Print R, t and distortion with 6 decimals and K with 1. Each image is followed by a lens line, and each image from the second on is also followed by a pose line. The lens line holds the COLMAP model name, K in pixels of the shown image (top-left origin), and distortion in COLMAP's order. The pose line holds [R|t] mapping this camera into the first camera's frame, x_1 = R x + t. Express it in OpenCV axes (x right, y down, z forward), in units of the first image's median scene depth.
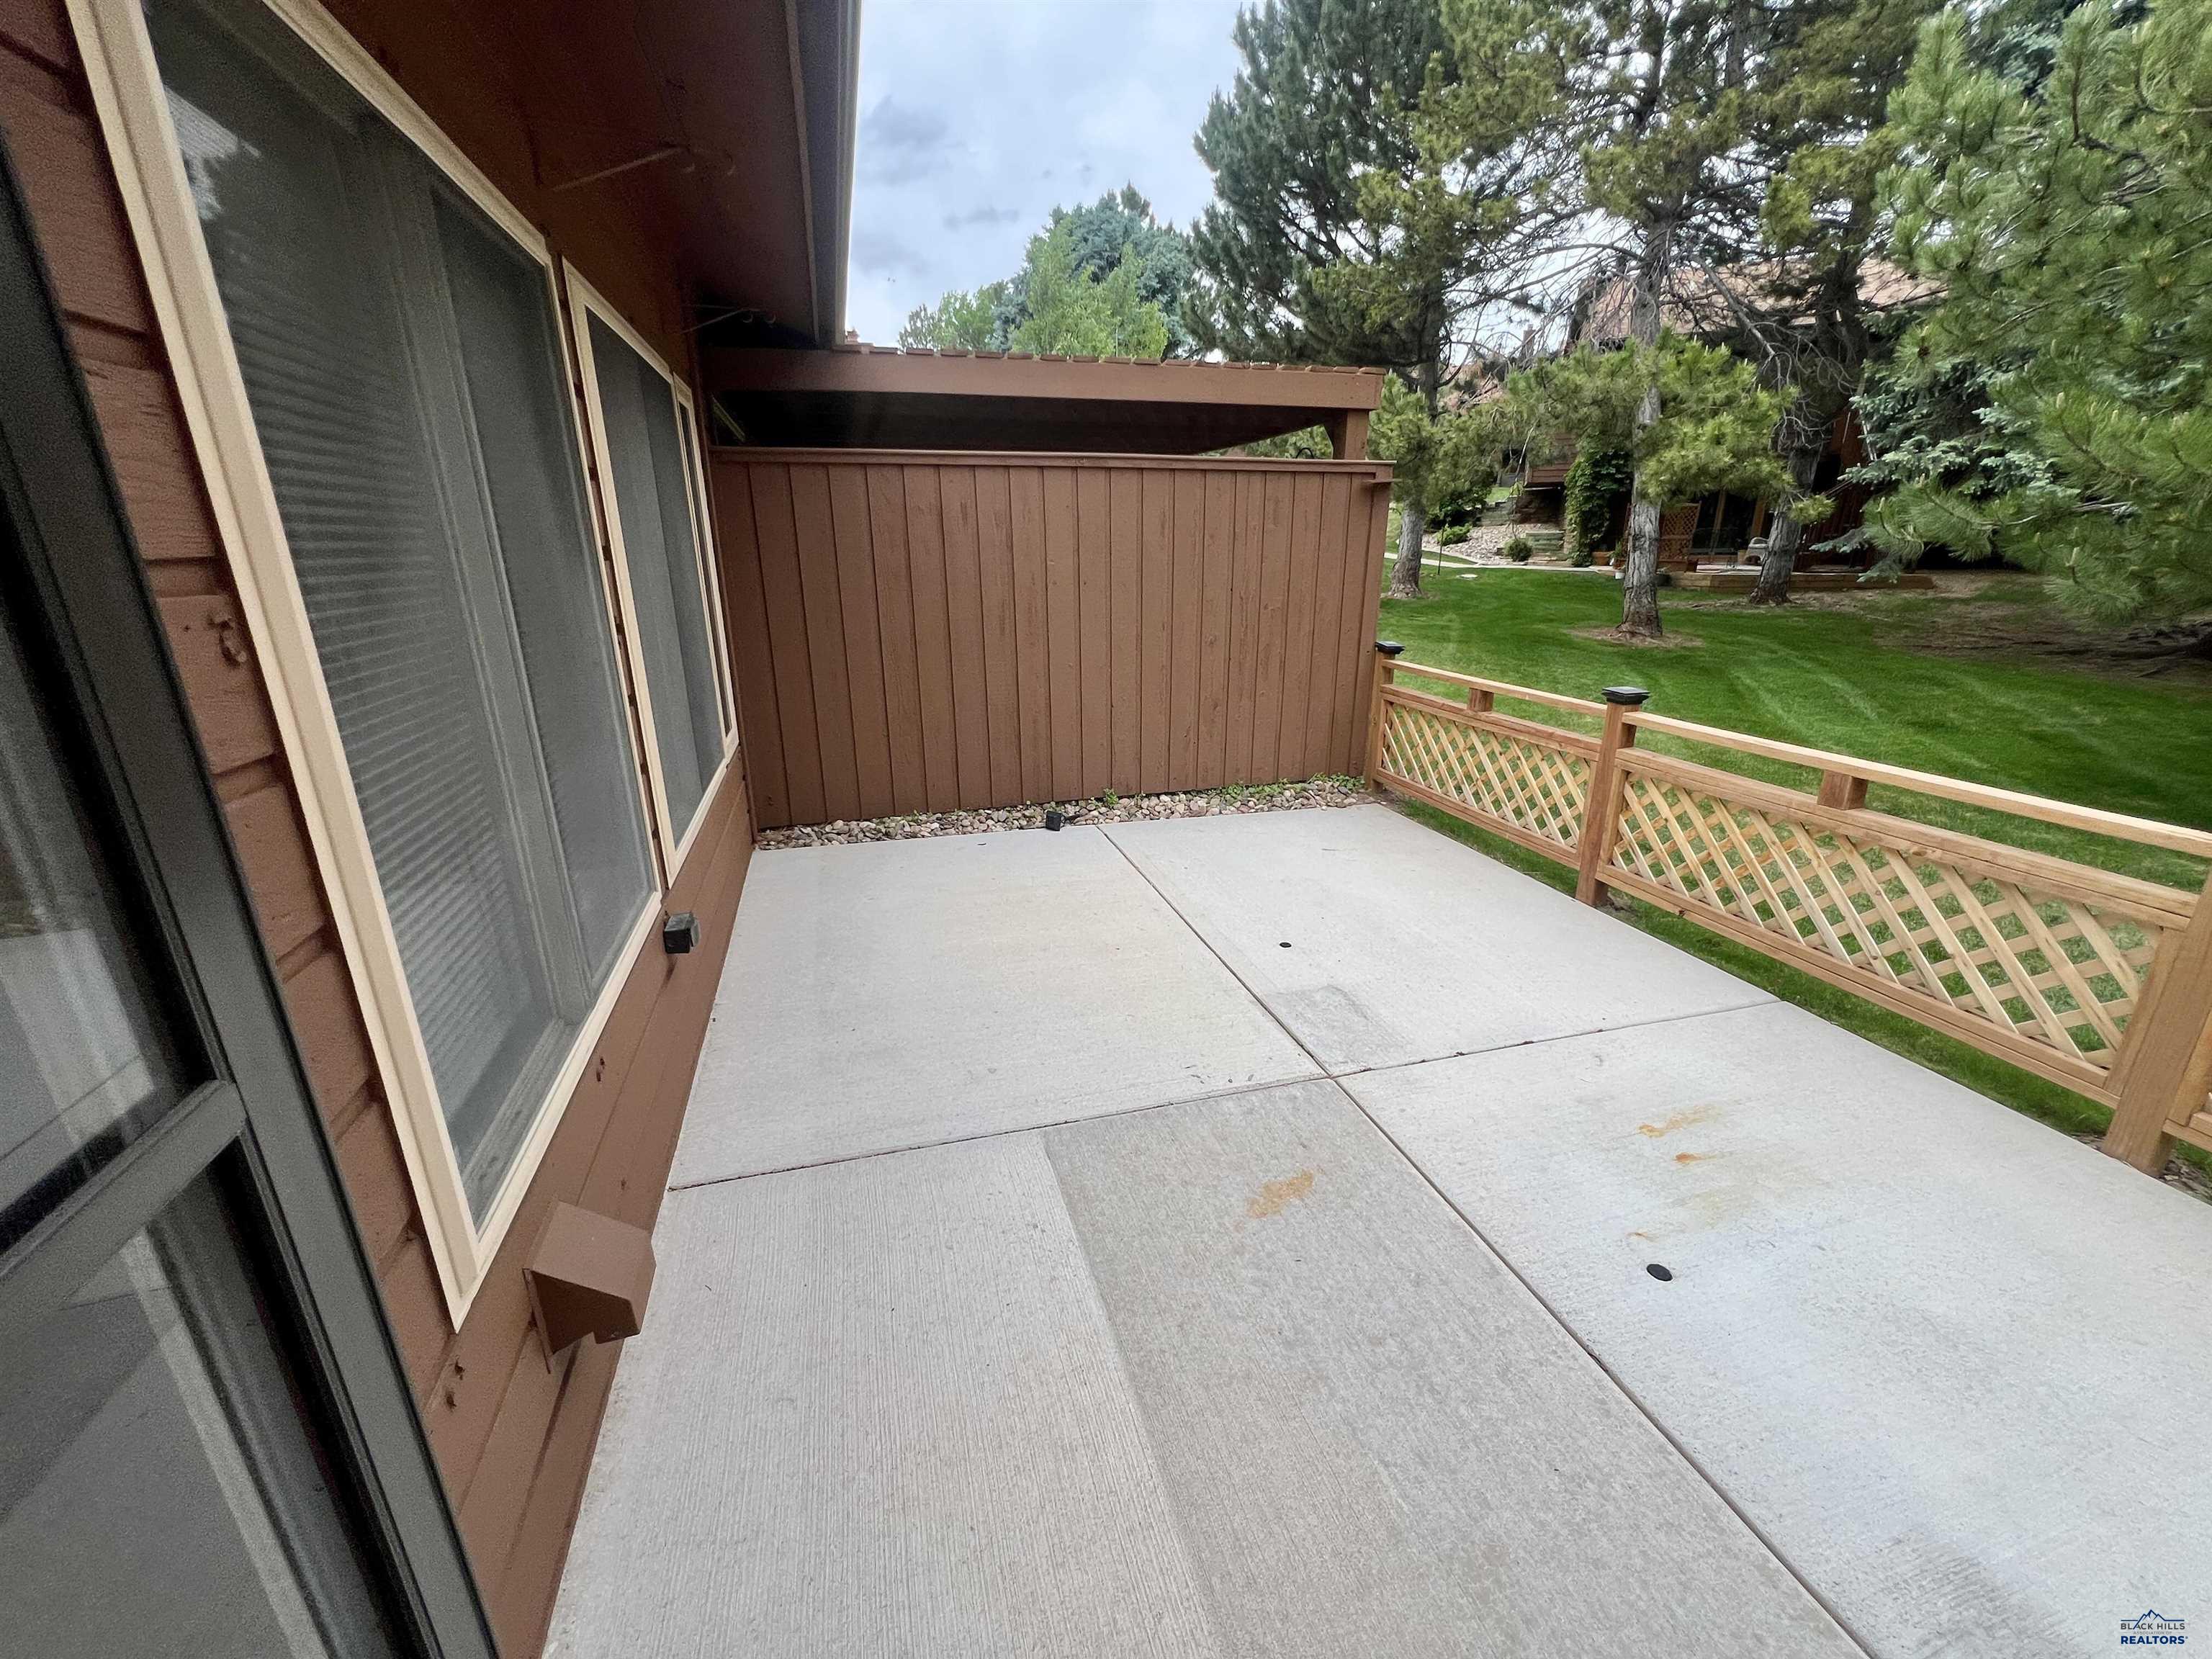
lens RADIAL K [[888.5, 0, 1107.0], [0, 888.5, 831.1], [0, 0, 1]] dist [-0.007482, 0.001922]
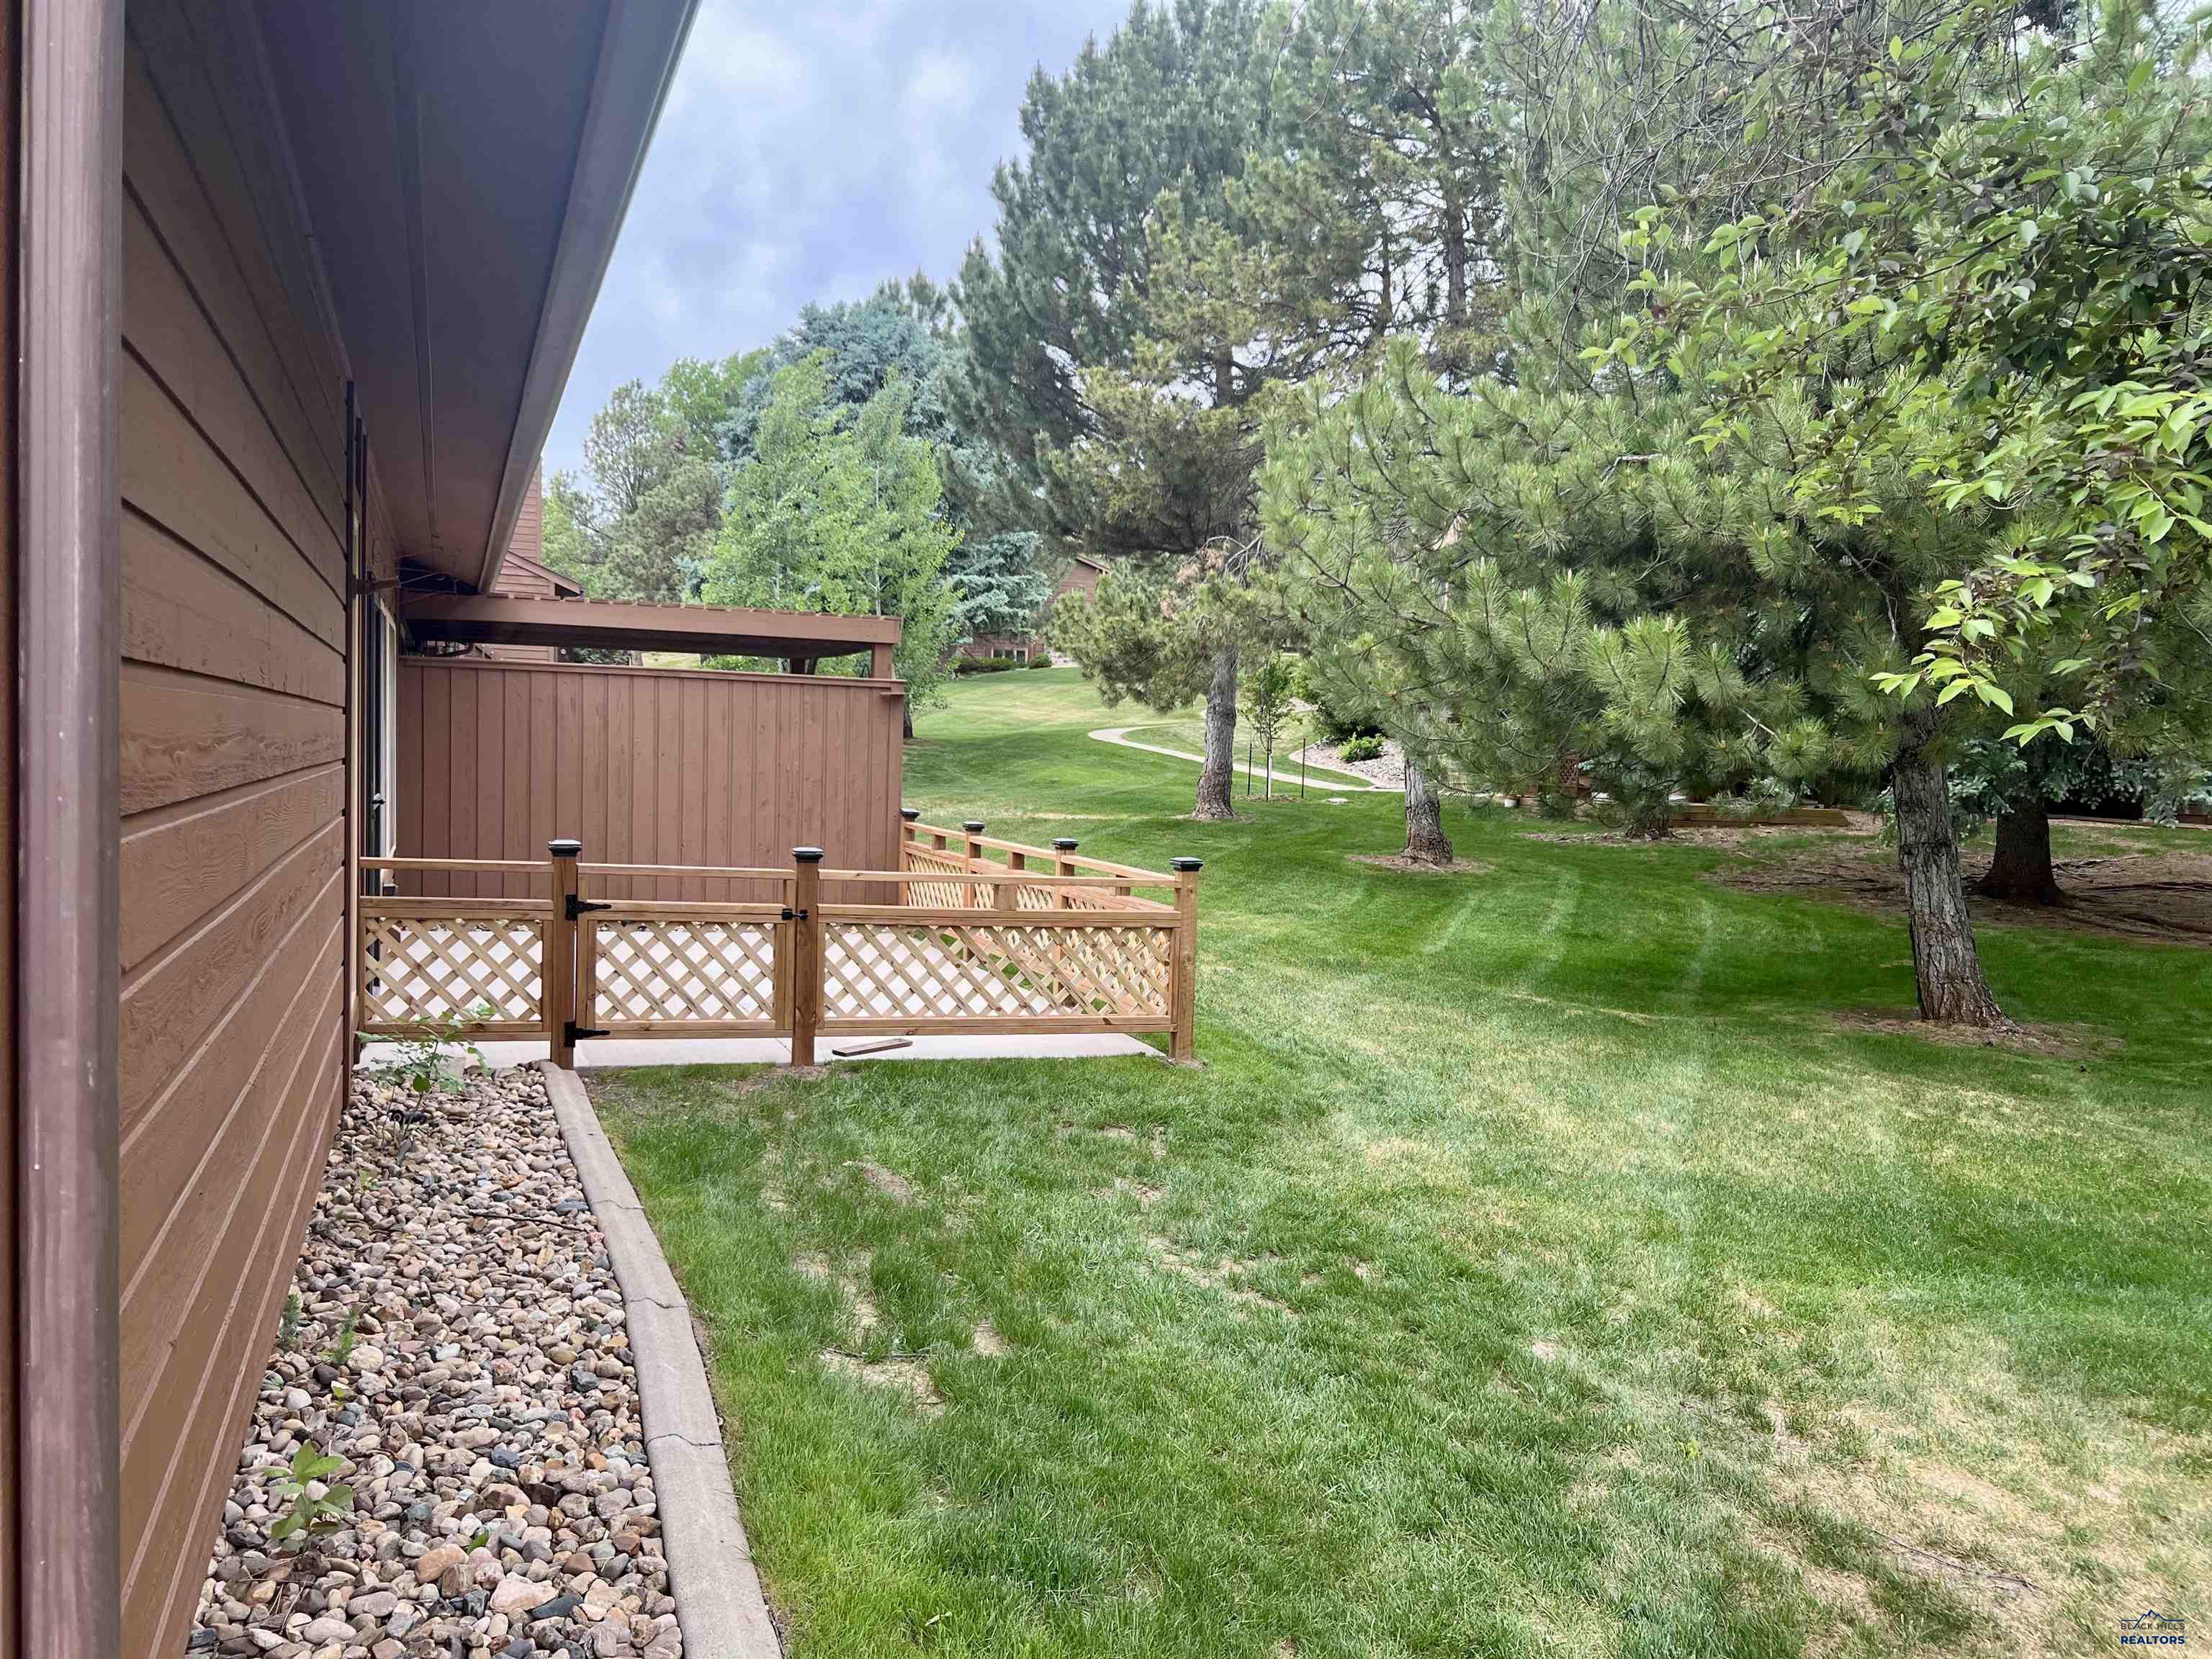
lens RADIAL K [[1662.7, 0, 1096.2], [0, 1662.7, 827.5], [0, 0, 1]] dist [0.043665, -0.023627]
pose [[0.995370, 0.029878, 0.091358, 0.107117], [-0.004580, 0.964125, -0.265410, 0.132677], [-0.096011, 0.263763, 0.959797, -0.393229]]
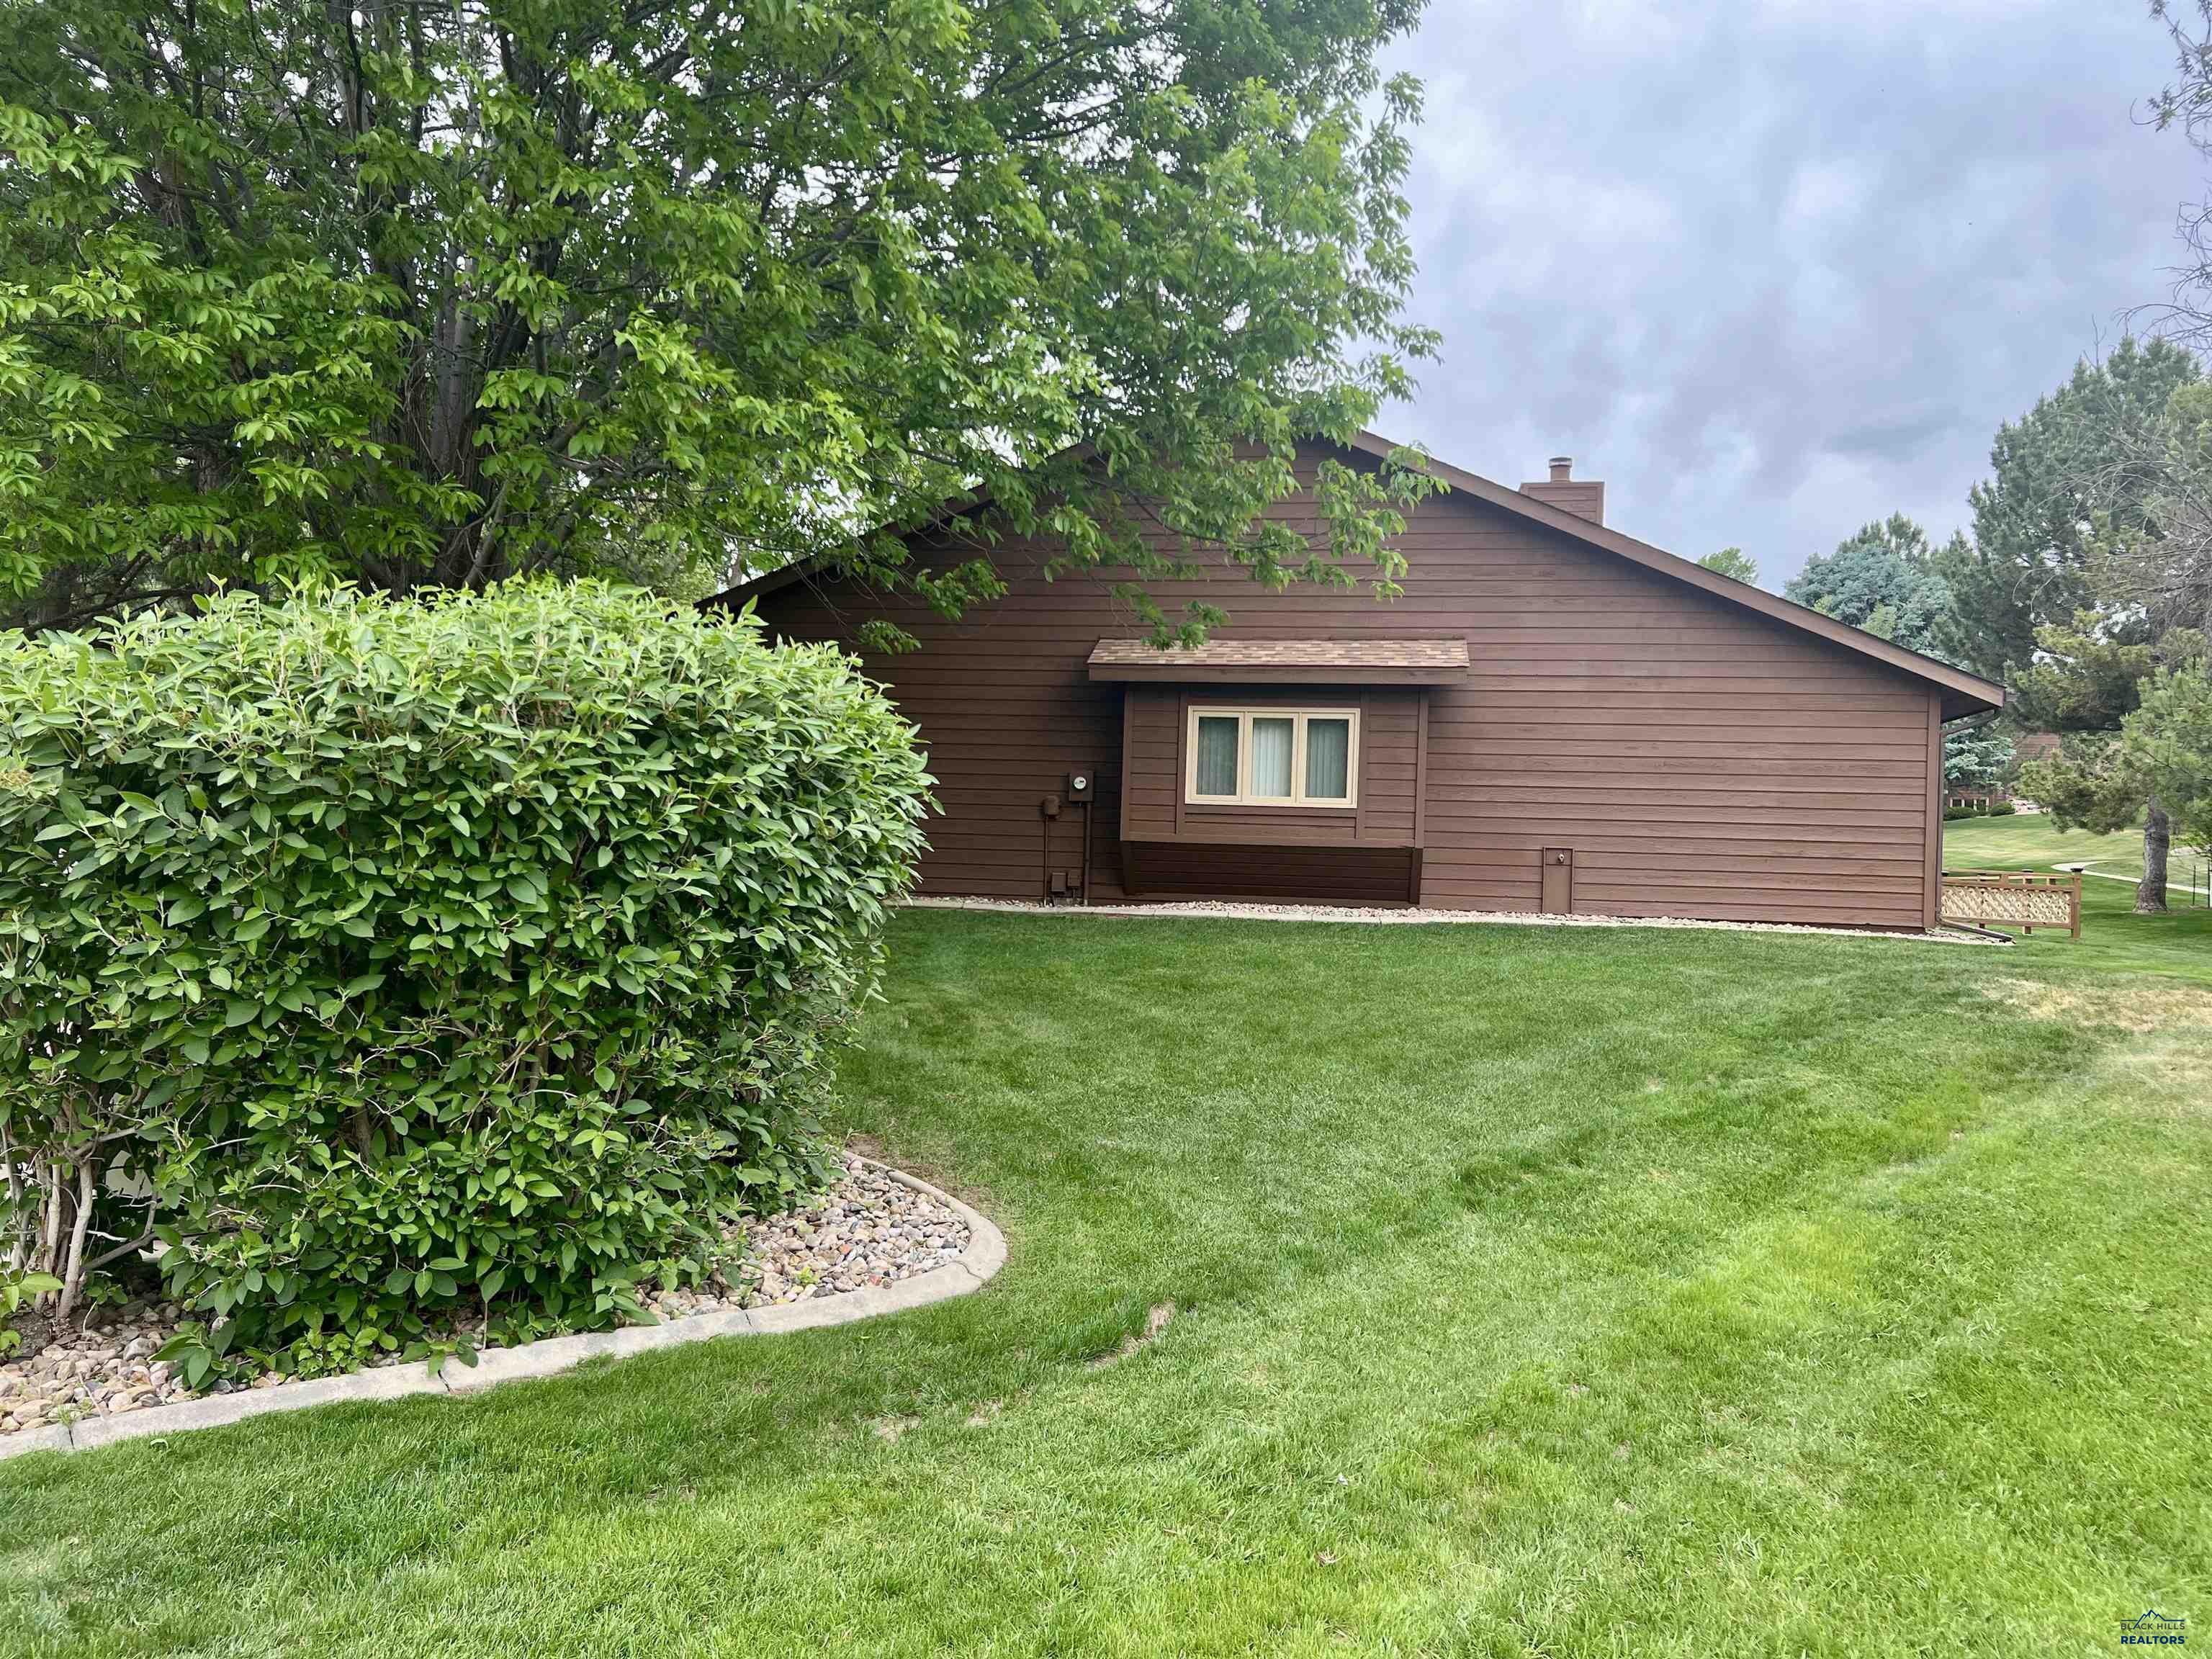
lens RADIAL K [[1662.7, 0, 1126.2], [0, 1662.7, 823.3], [0, 0, 1]] dist [0.043665, -0.023627]
pose [[0.911009, 0.022505, -0.411773, 0.037964], [-0.164552, 0.935412, -0.312932, 0.524276], [0.378135, 0.352842, 0.855872, -1.383505]]
